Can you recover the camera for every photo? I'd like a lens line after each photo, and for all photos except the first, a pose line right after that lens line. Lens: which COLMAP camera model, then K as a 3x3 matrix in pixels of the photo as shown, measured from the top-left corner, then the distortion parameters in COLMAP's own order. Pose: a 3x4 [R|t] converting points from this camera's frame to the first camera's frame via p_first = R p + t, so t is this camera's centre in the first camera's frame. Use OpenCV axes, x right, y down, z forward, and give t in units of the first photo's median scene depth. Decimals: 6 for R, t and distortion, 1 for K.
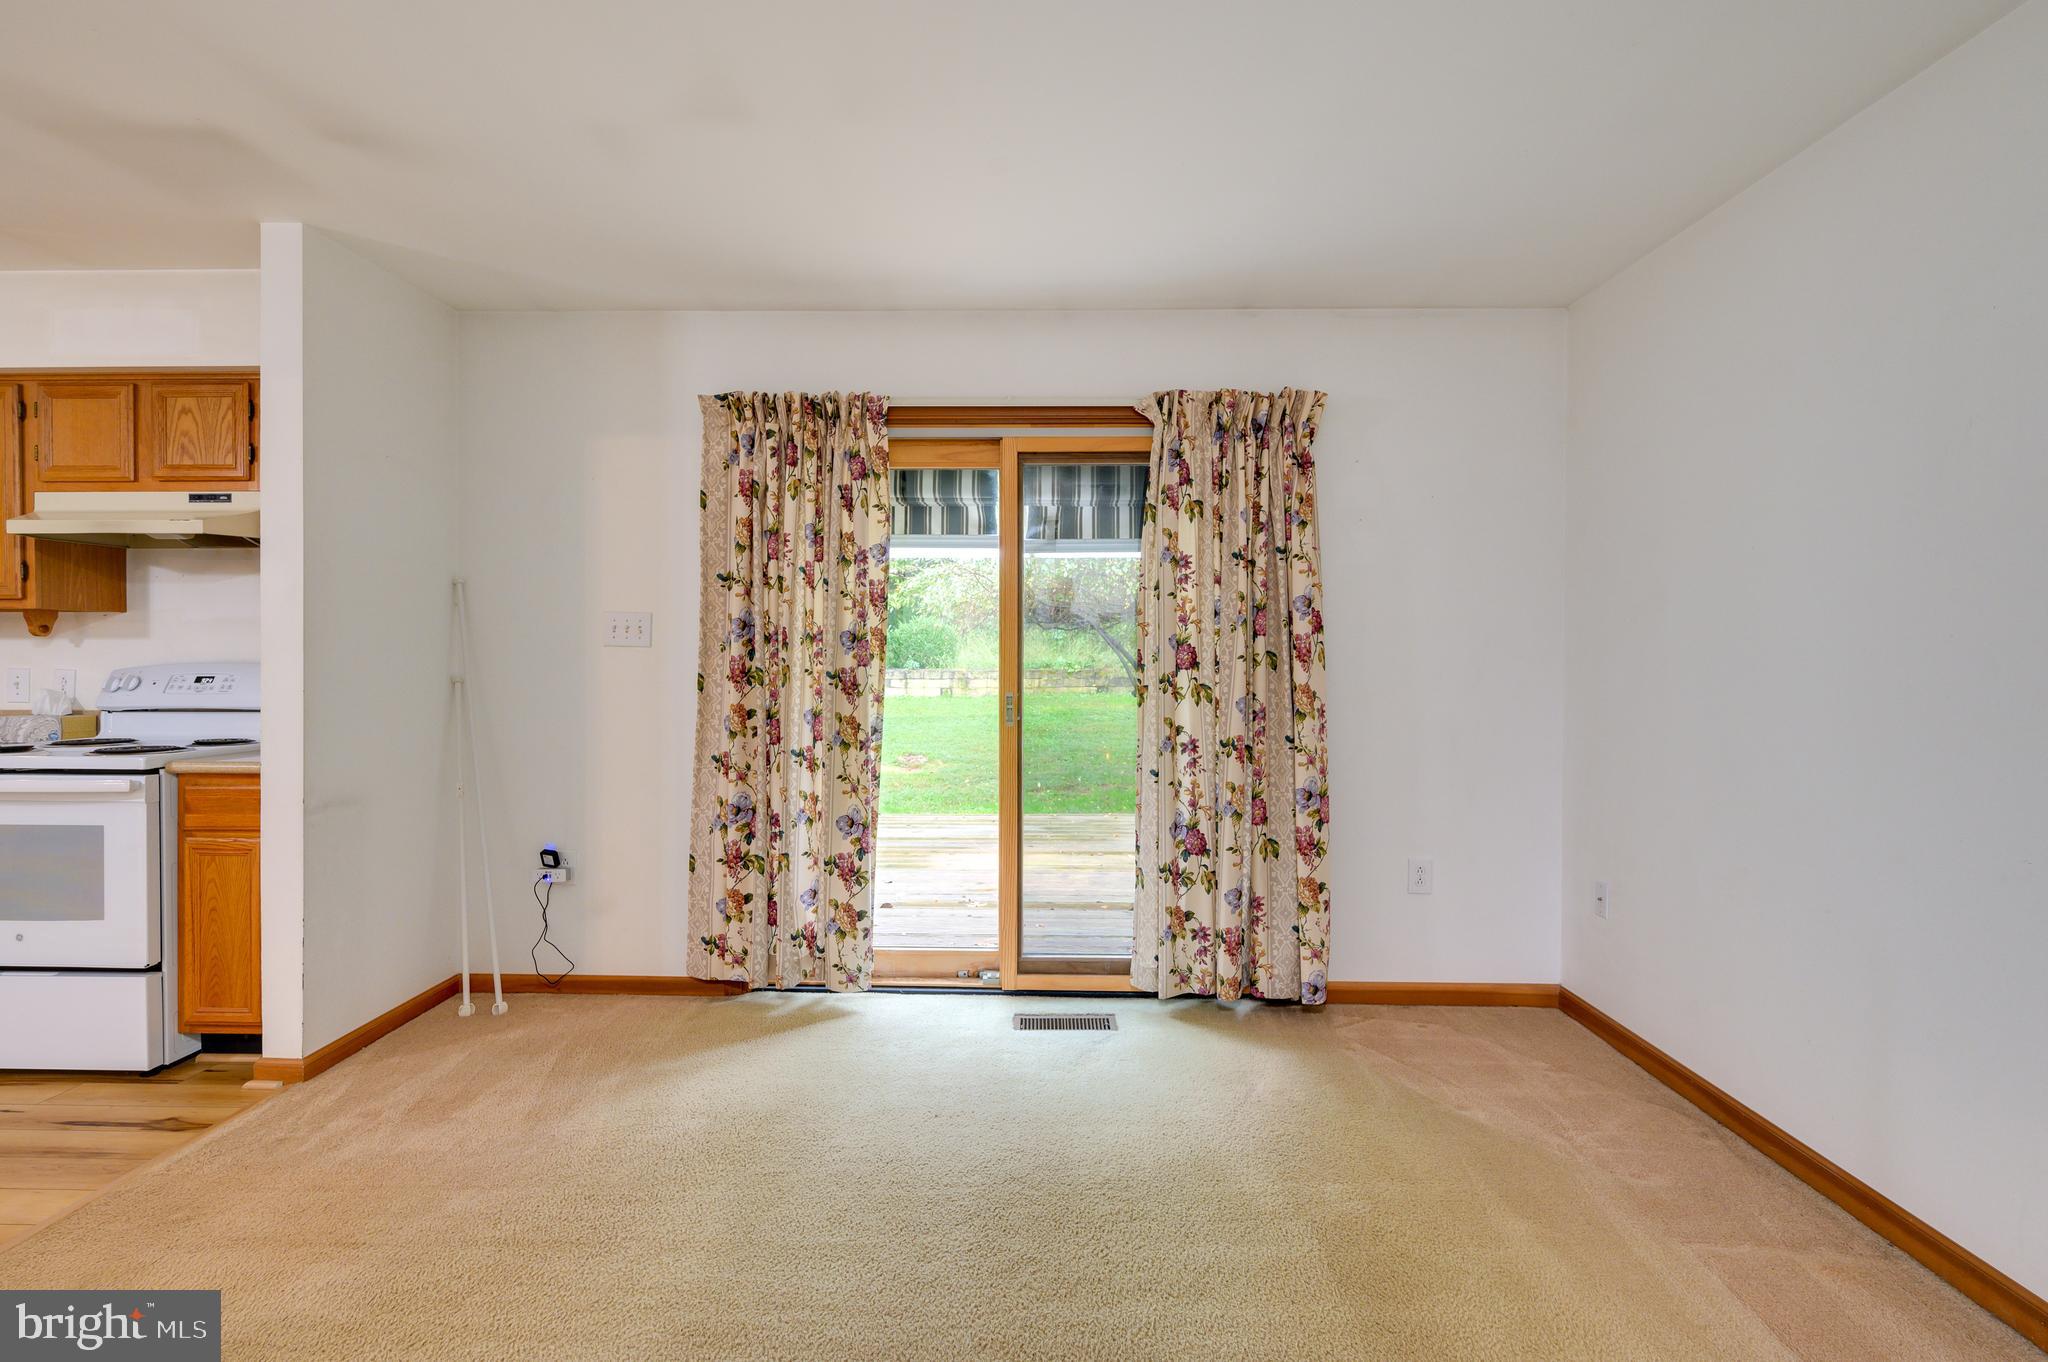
lens RADIAL K [[929.3, 0, 1030.0], [0, 929.3, 662.8], [0, 0, 1]] dist [-0.000037, 0.000177]
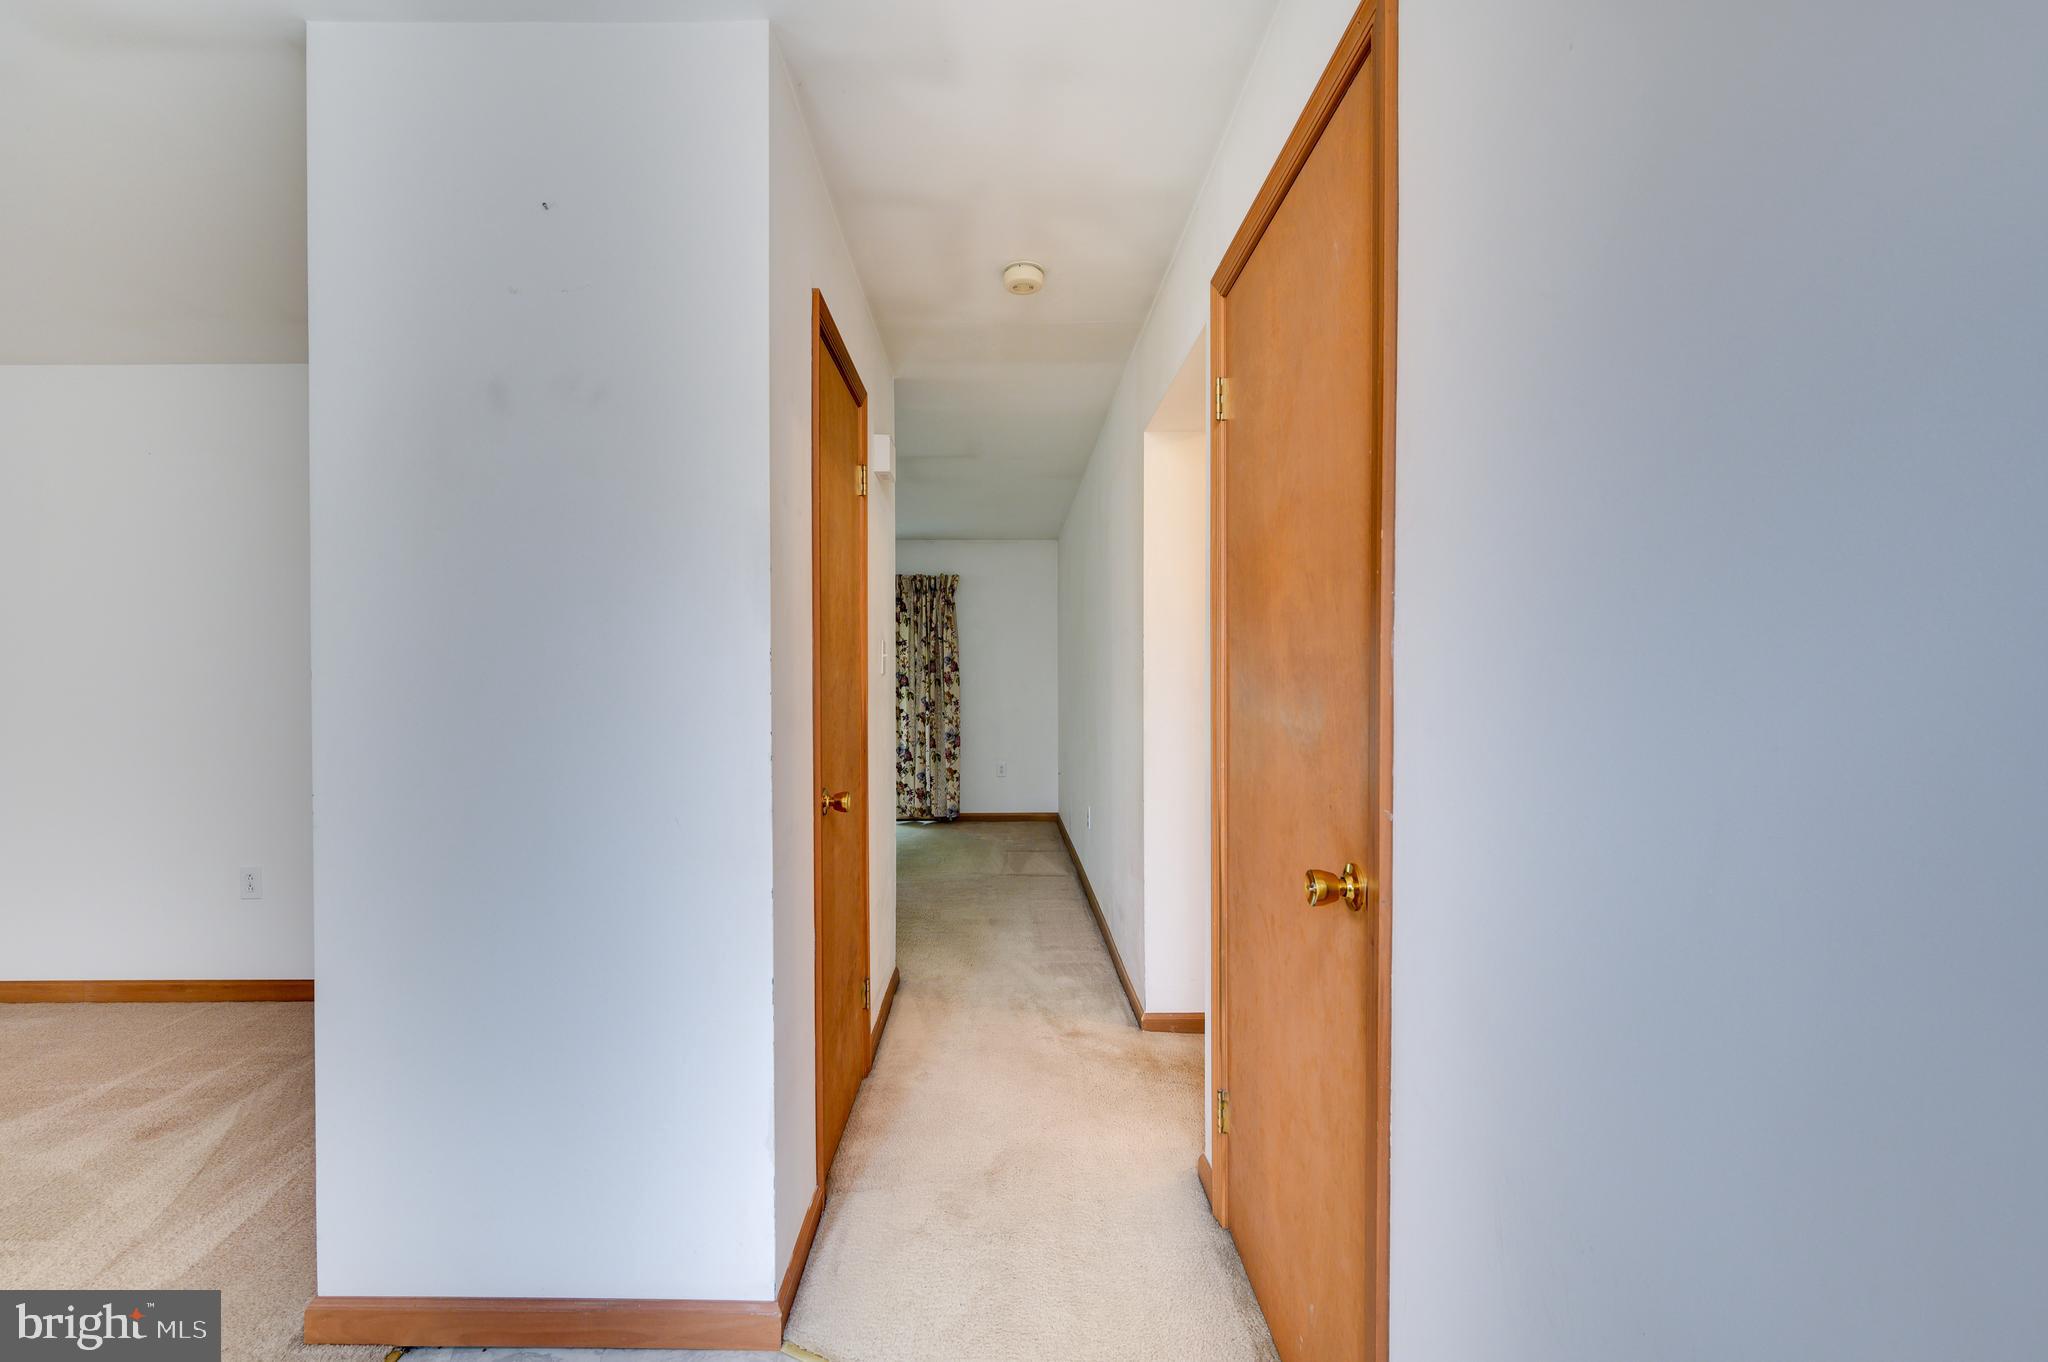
lens RADIAL K [[855.6, 0, 1028.6], [0, 855.6, 688.9], [0, 0, 1]] dist [-0.001302, -0.000256]
pose [[0.998719, -0.007368, 0.050069, 0.389684], [0.007376, 0.999973, 0.000026, 0.016759], [-0.050068, 0.000344, 0.998746, -1.309995]]
